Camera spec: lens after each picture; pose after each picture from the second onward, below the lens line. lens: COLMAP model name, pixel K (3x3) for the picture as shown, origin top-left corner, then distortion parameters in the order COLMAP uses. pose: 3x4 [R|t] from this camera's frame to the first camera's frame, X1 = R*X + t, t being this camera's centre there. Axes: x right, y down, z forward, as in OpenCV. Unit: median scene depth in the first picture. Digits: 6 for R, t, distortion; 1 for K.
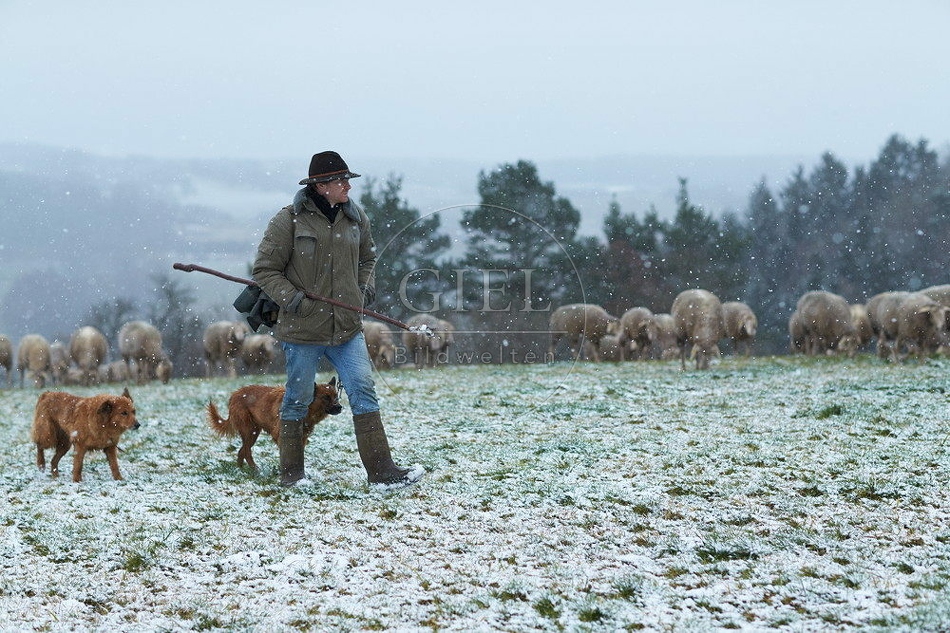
lens RADIAL K [[2207.1, 0, 481.9], [0, 2207.1, 312.1], [0, 0, 1]] dist [-0.107722, 0.000000]
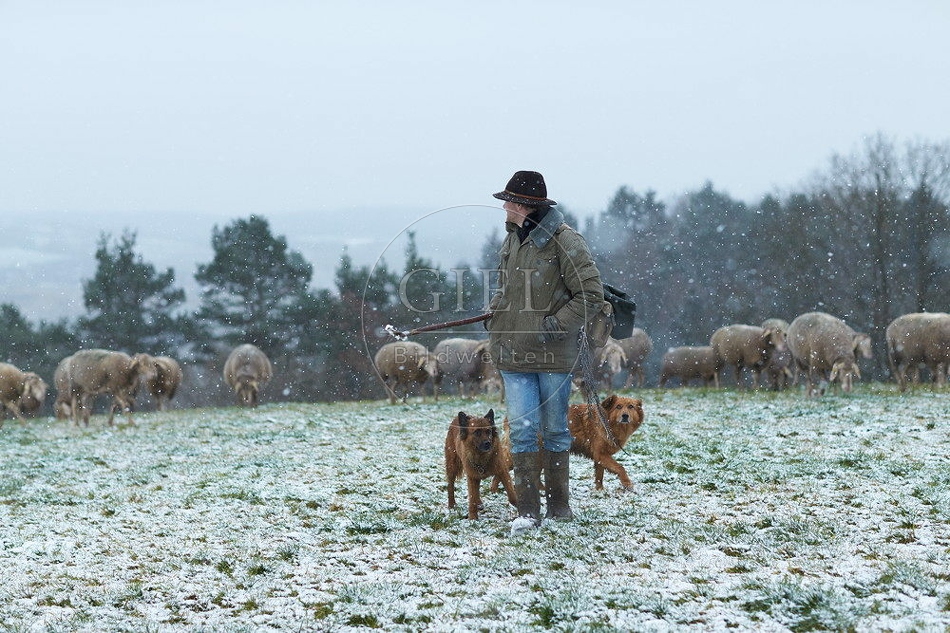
lens RADIAL K [[2207.1, 0, 487.4], [0, 2207.1, 308.7], [0, 0, 1]] dist [-0.107722, 0.000000]
pose [[0.992740, -0.011100, 0.119765, 0.012530], [0.014131, 0.999600, -0.024494, 0.005890], [-0.119445, 0.026009, 0.992500, -0.140741]]
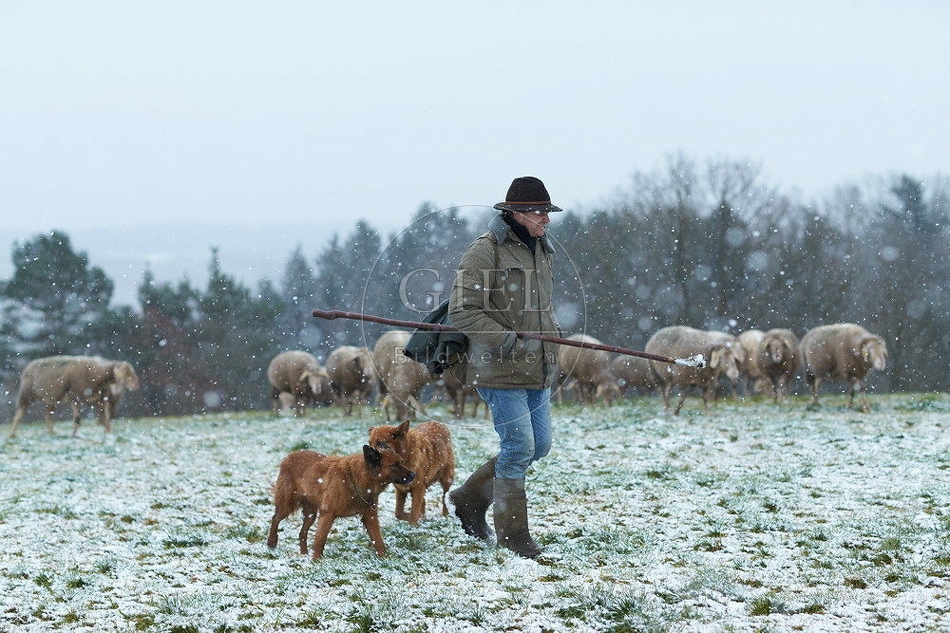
lens RADIAL K [[2207.1, 0, 492.2], [0, 2207.1, 335.1], [0, 0, 1]] dist [-0.107722, 0.000000]
pose [[0.977581, -0.012810, 0.210169, 0.007666], [0.017050, 0.999686, -0.018373, 0.006371], [-0.209868, 0.021545, 0.977492, -0.149704]]
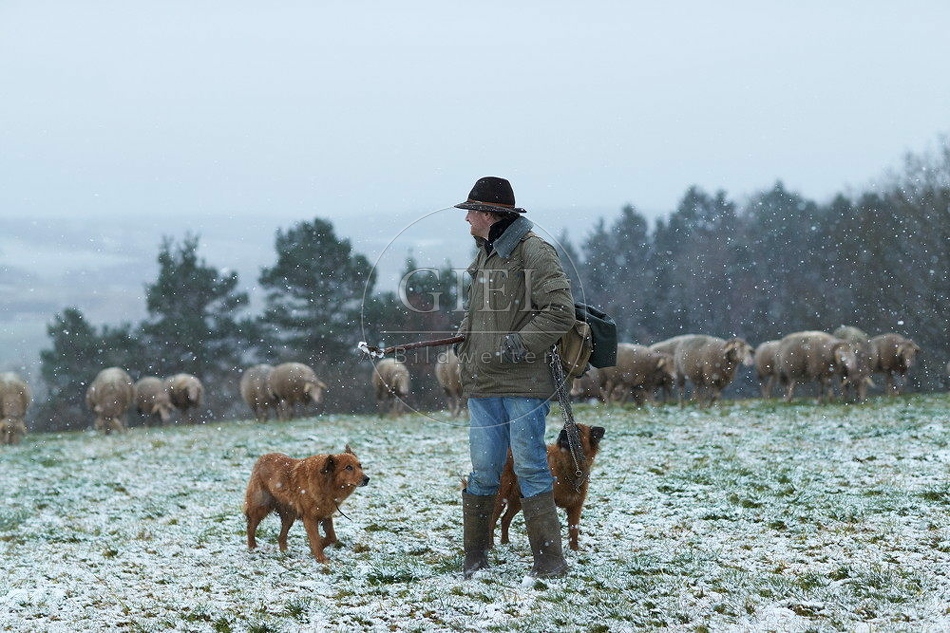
lens RADIAL K [[2207.1, 0, 480.3], [0, 2207.1, 325.1], [0, 0, 1]] dist [-0.107722, 0.000000]
pose [[0.996281, -0.015991, 0.084671, 0.029094], [0.017577, 0.999683, -0.018020, -0.000332], [-0.084356, 0.019441, 0.996246, -0.071594]]
